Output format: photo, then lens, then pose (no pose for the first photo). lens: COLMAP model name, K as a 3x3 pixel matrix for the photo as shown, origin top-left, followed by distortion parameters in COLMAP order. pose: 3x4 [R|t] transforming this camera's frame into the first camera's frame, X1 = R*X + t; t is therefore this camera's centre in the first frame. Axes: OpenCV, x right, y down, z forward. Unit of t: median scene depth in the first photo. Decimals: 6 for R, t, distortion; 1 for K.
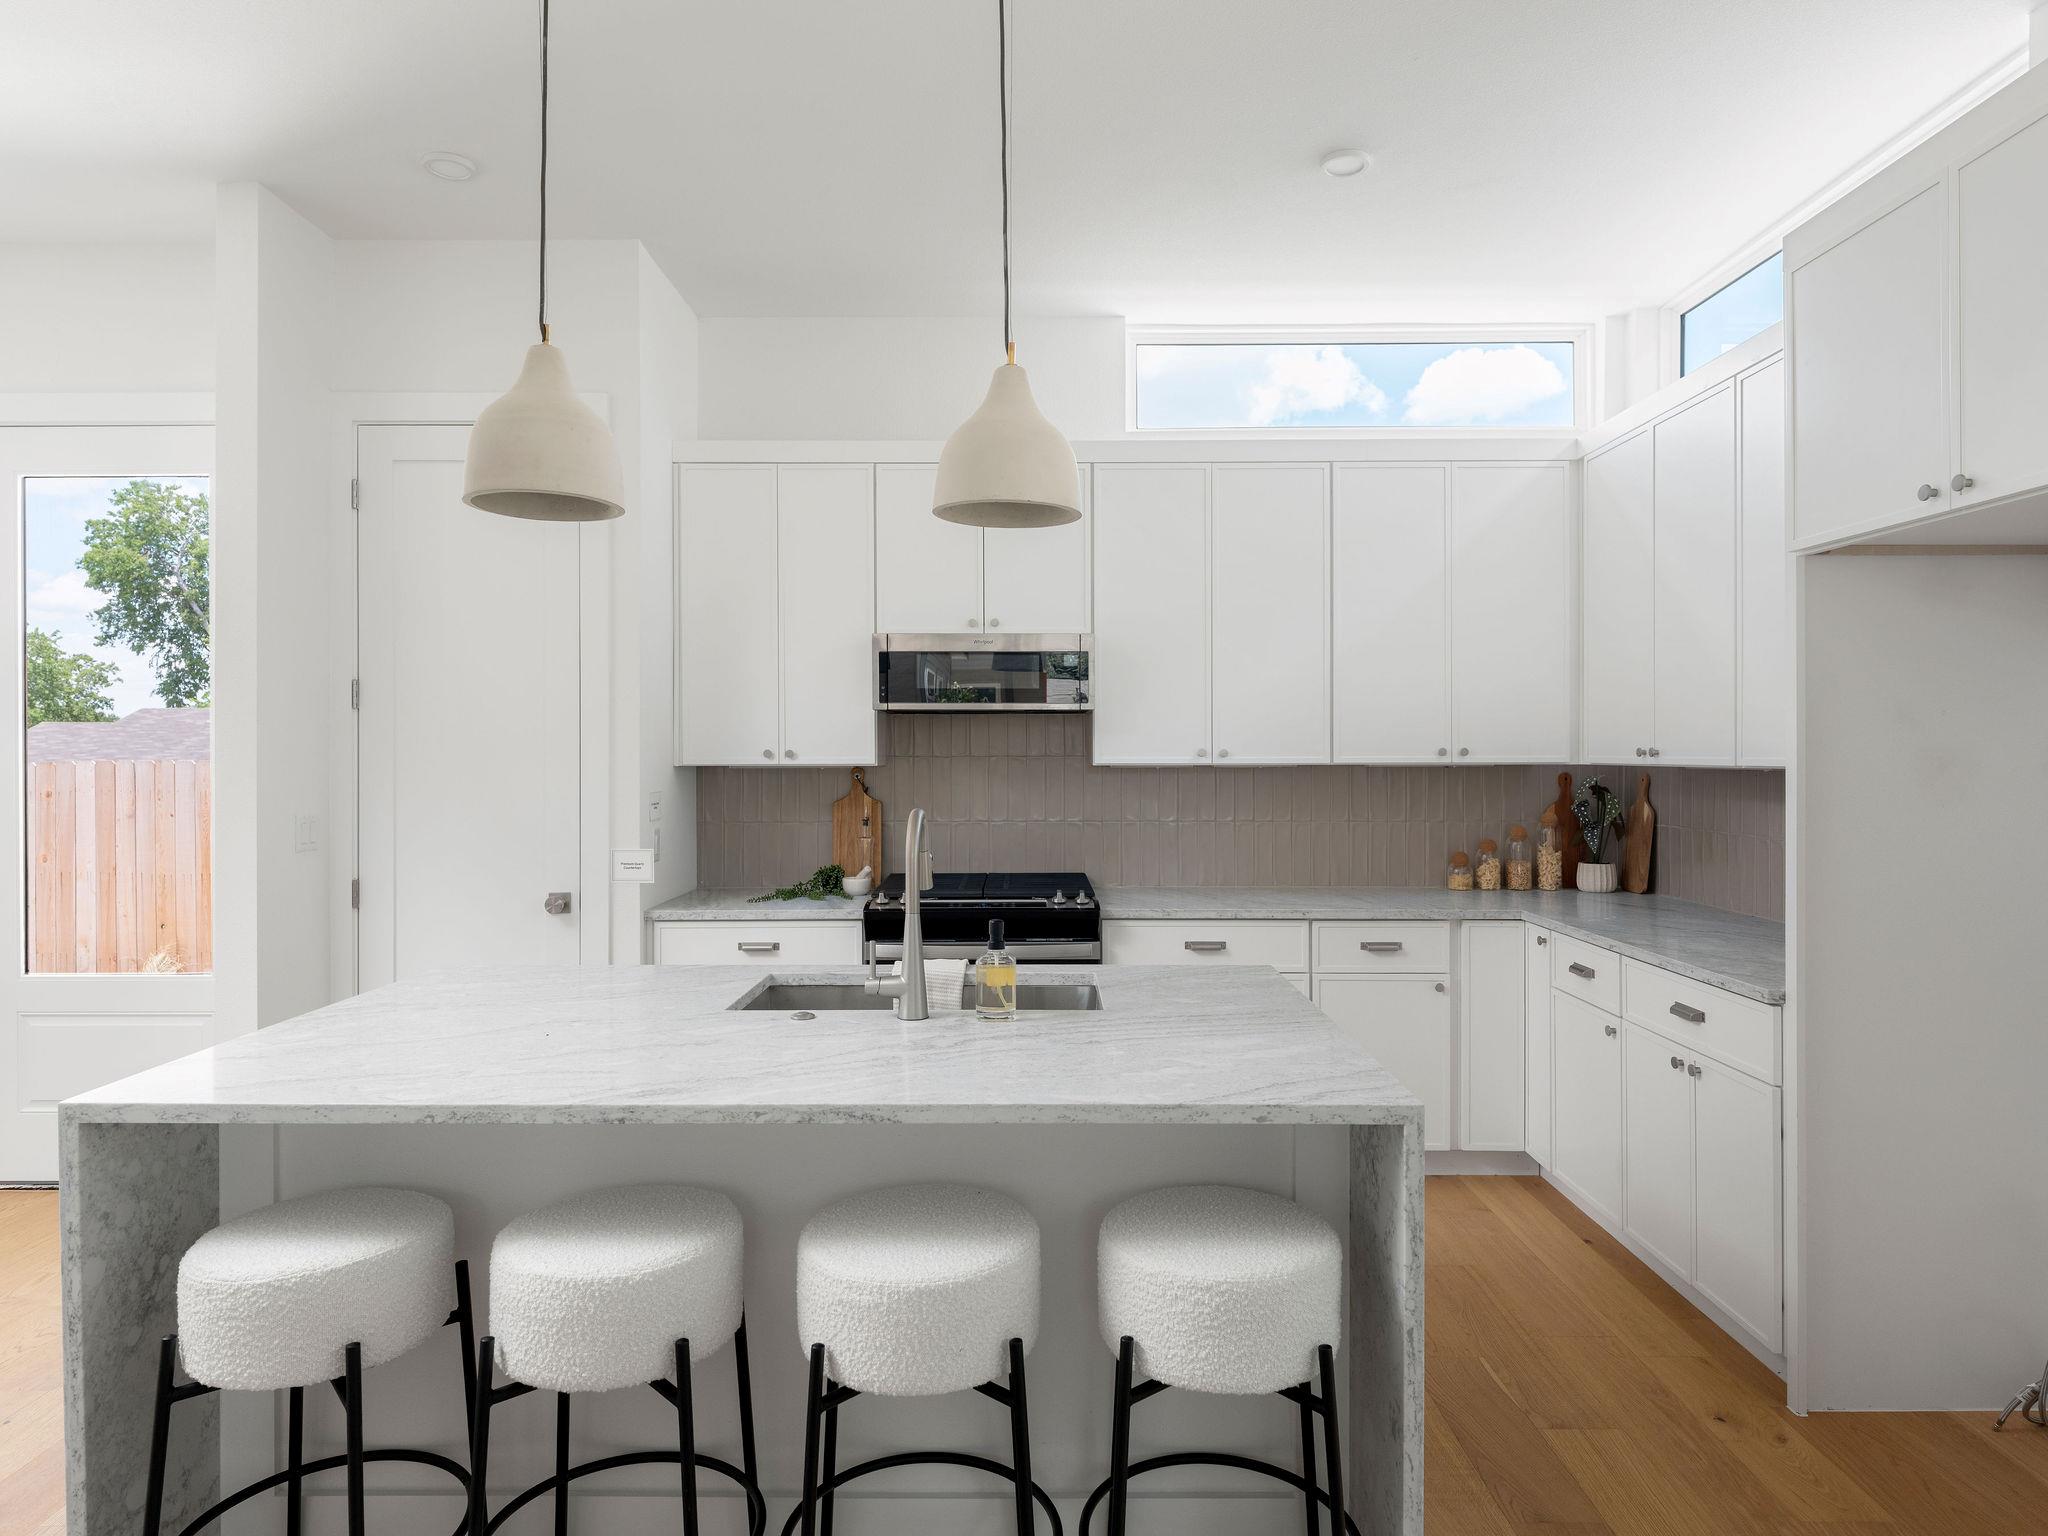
lens RADIAL K [[1210.6, 0, 1014.5], [0, 1210.6, 760.5], [0, 0, 1]] dist [0.016693, -0.020029]
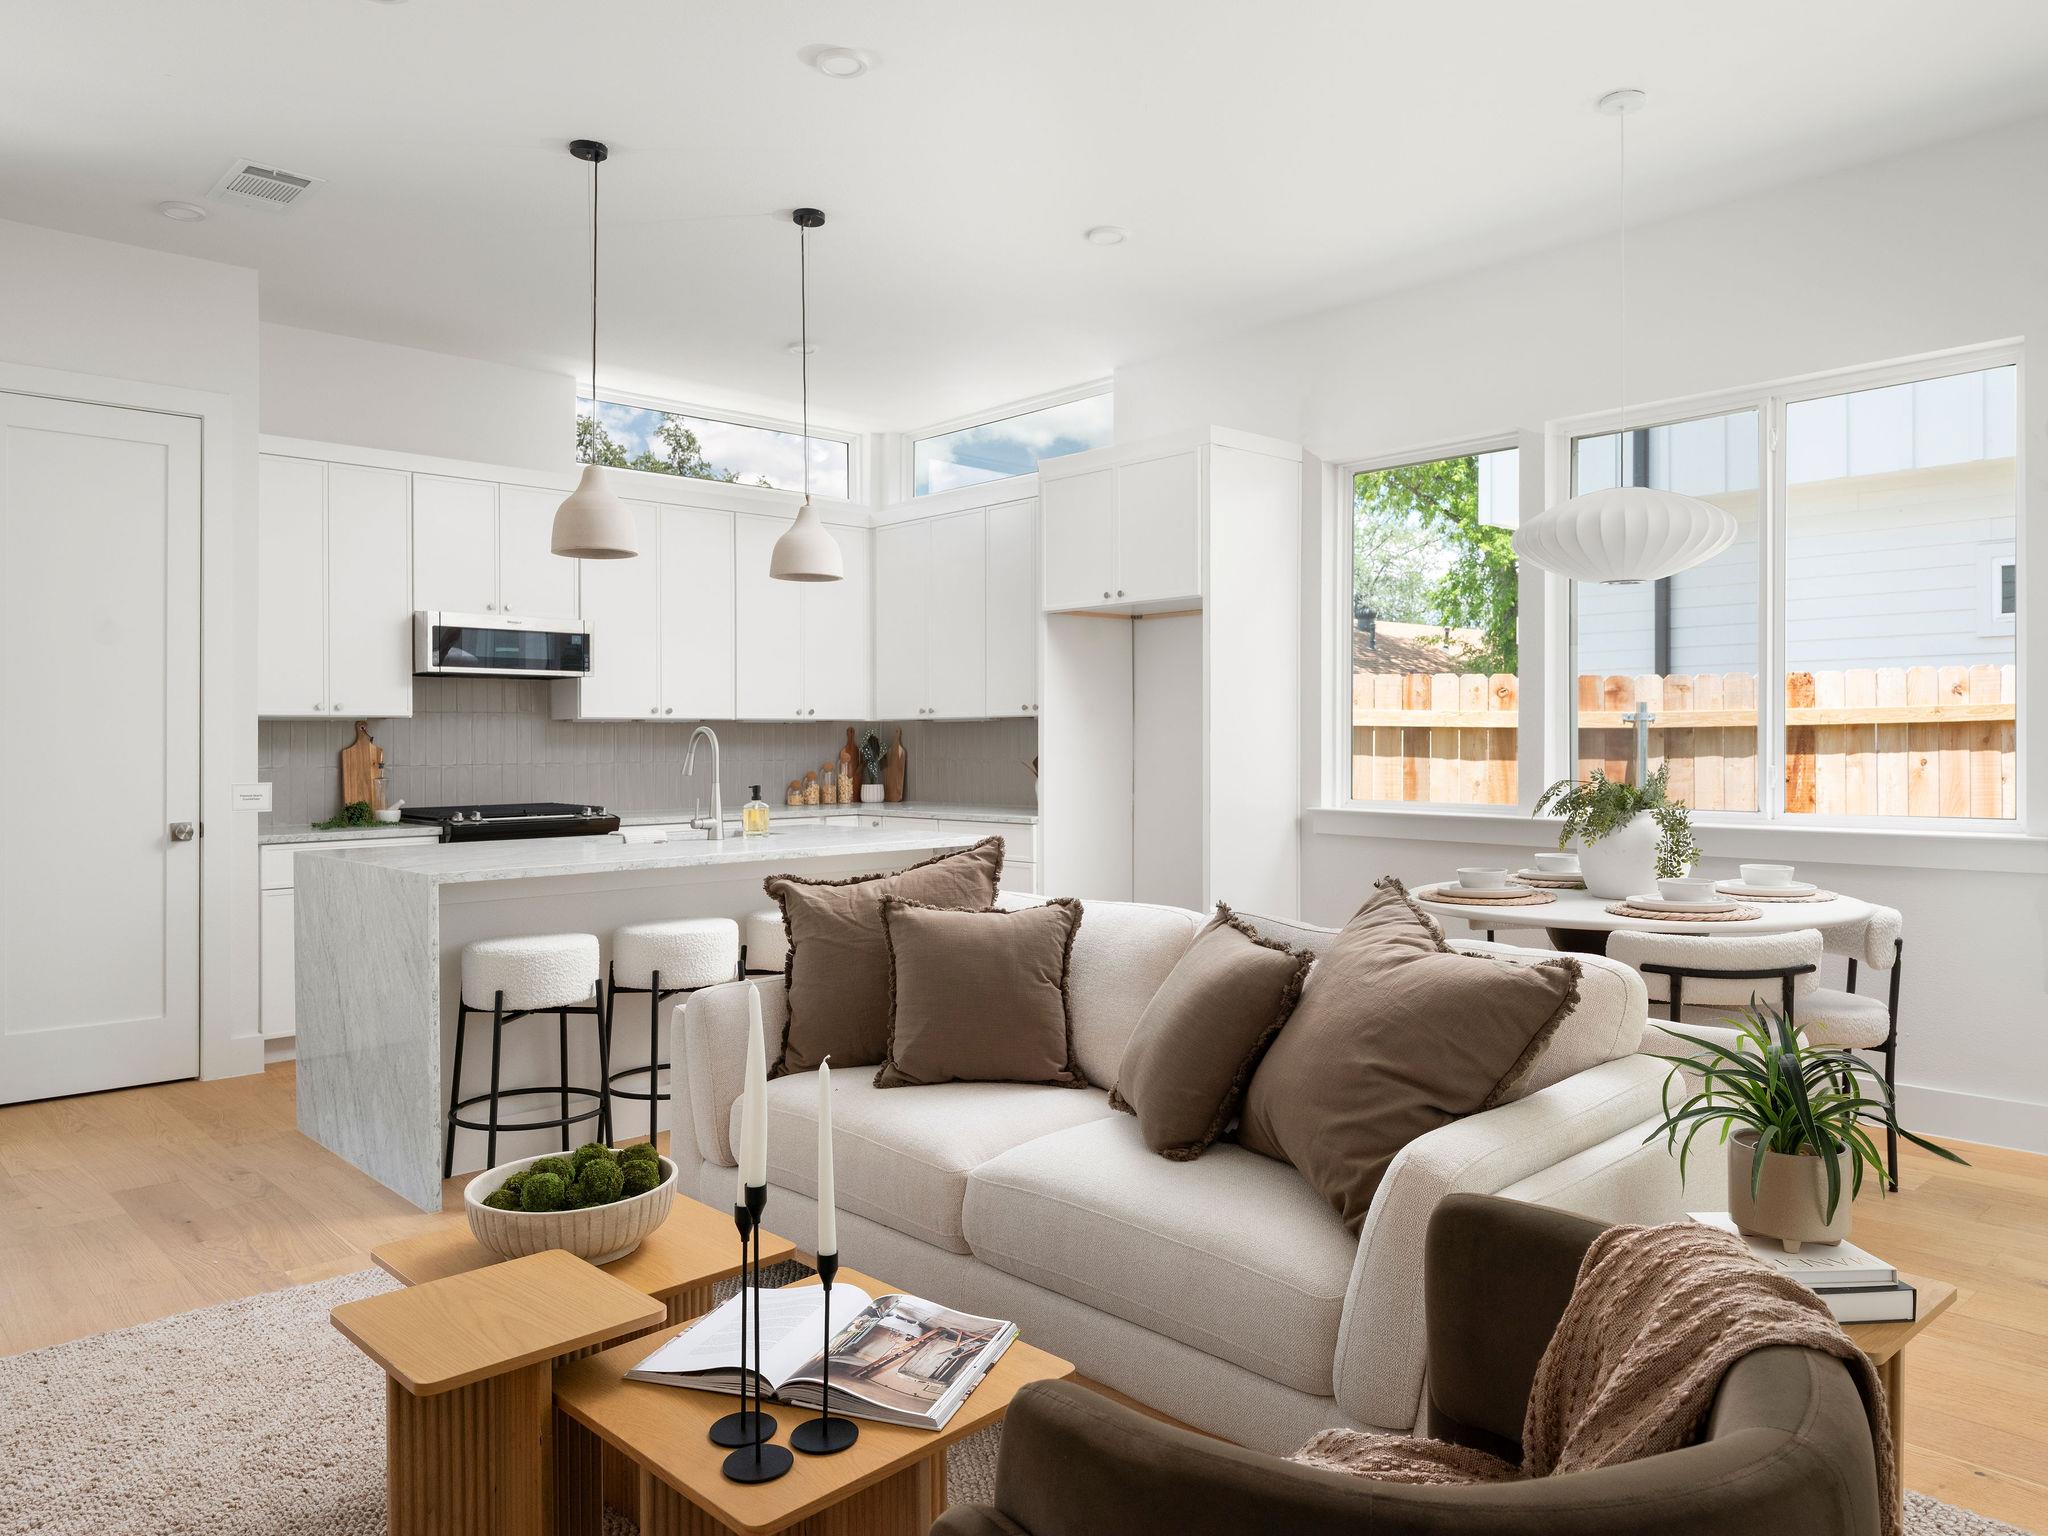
lens RADIAL K [[1395.0, 0, 1025.2], [0, 1395.0, 736.9], [0, 0, 1]] dist [0.036244, 0.000464]
pose [[0.722533, 0.000701, 0.691337, -0.652690], [0.006963, 0.999941, -0.008291, 0.040792], [-0.691302, 0.010804, 0.722485, -0.458275]]
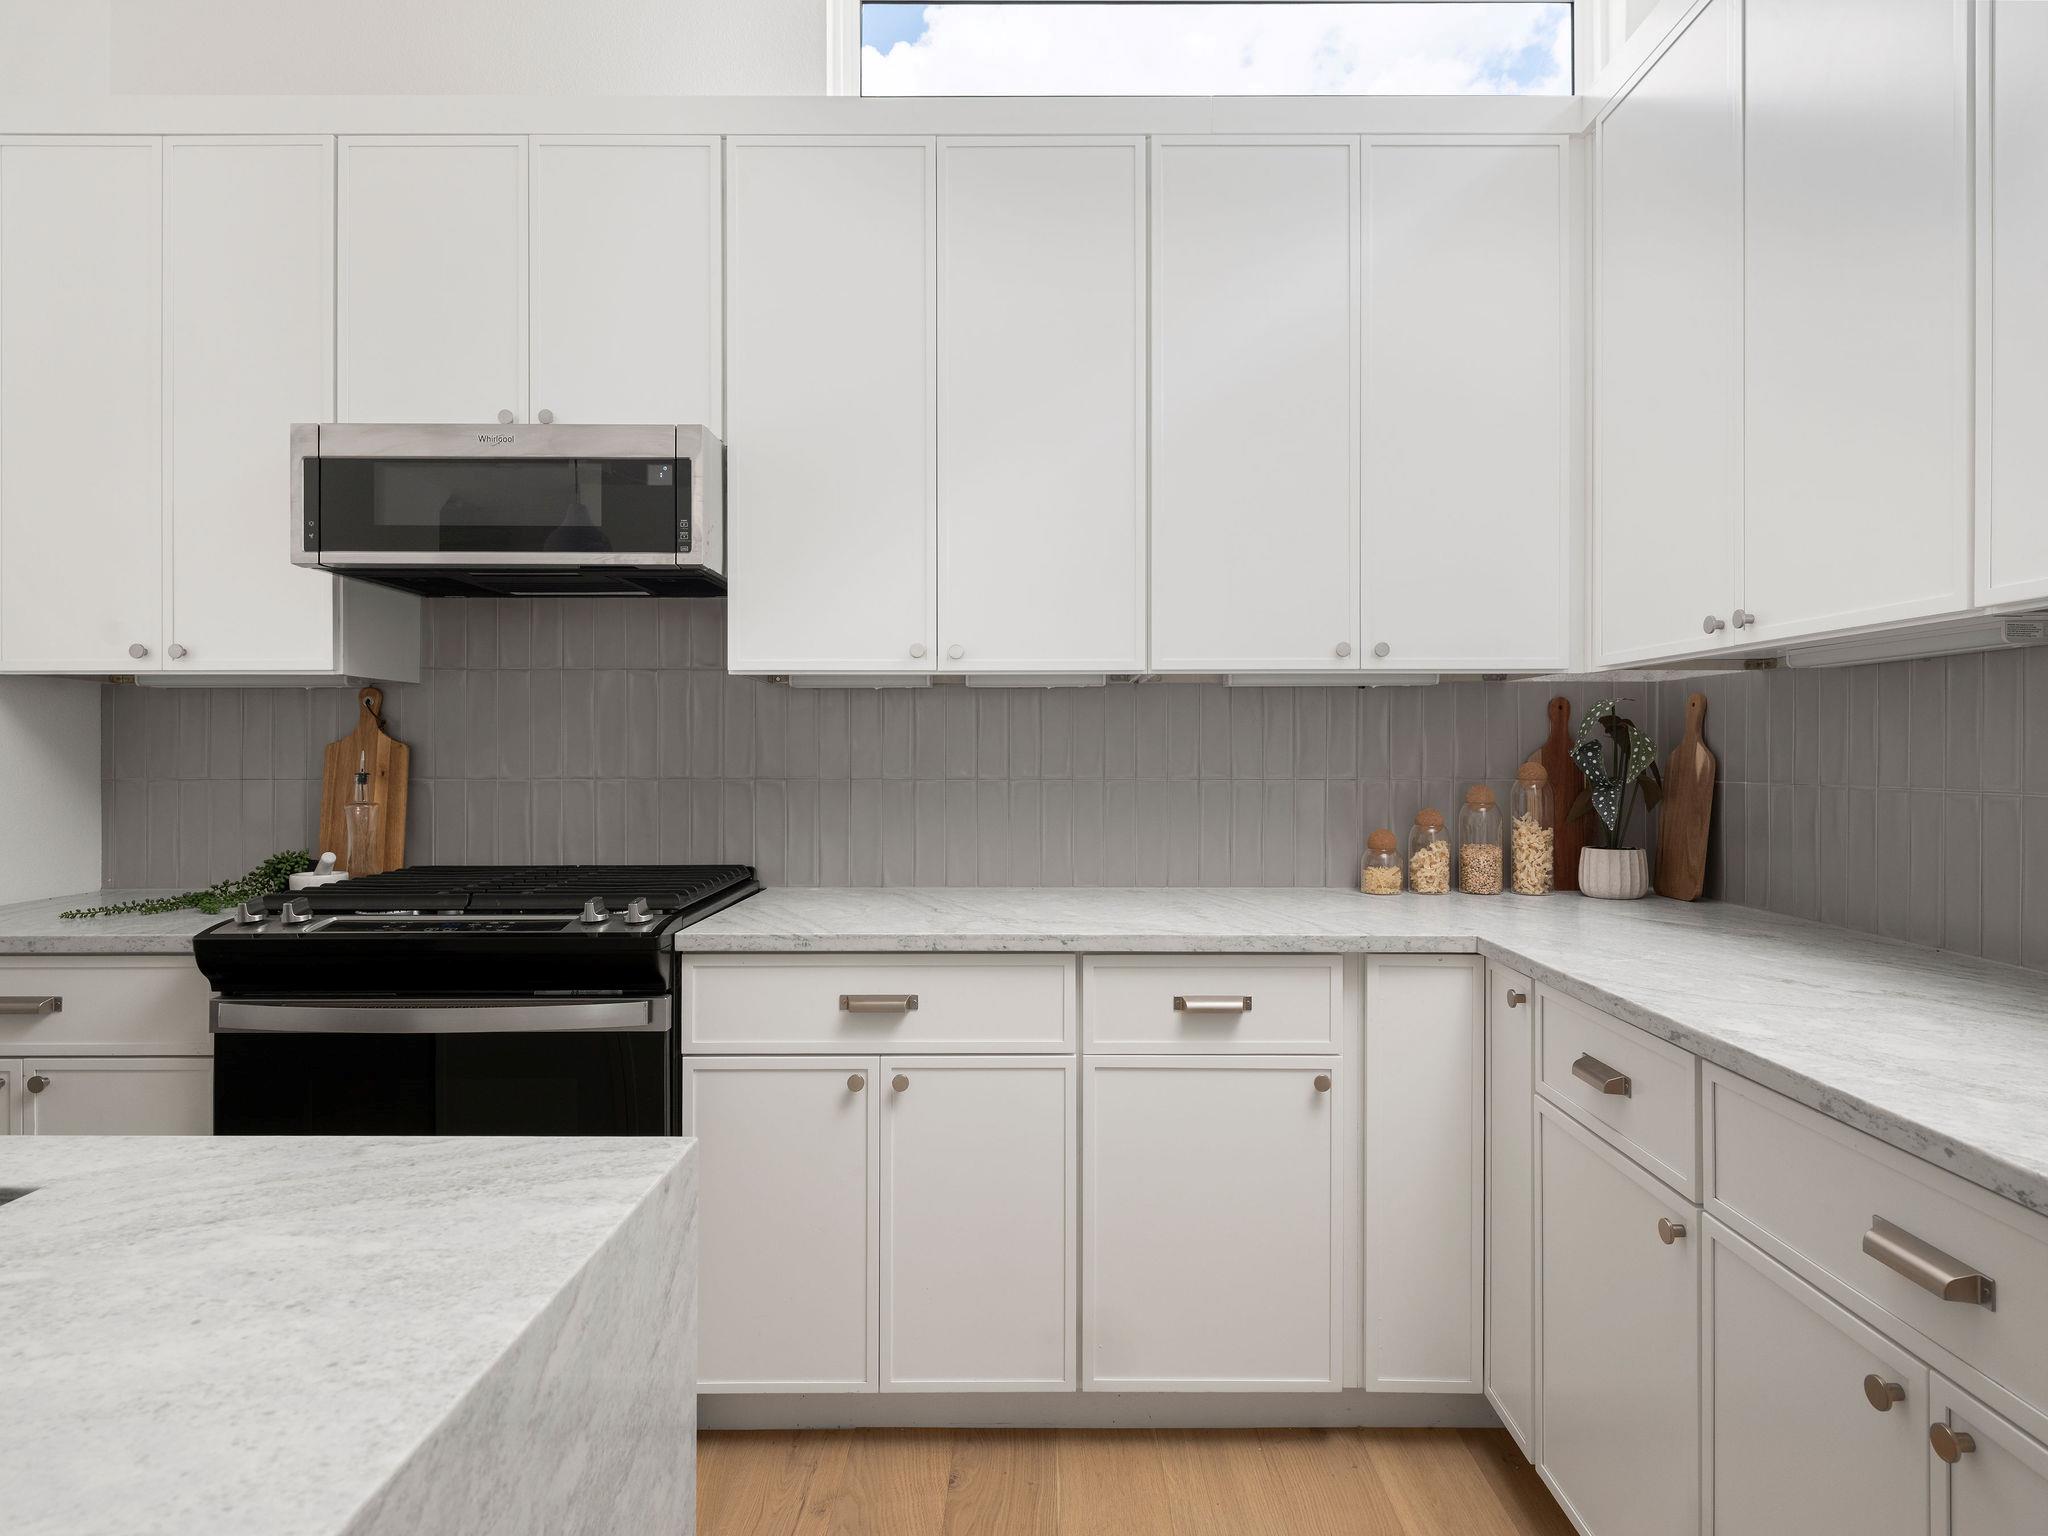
lens RADIAL K [[1177.8, 0, 1023.5], [0, 1177.8, 759.0], [0, 0, 1]] dist [0.005620, 0.000386]
pose [[0.999986, 0.001018, 0.005215, 0.201247], [-0.001023, 0.999999, 0.000925, 0.043377], [-0.005214, -0.000930, 0.999986, 0.453311]]
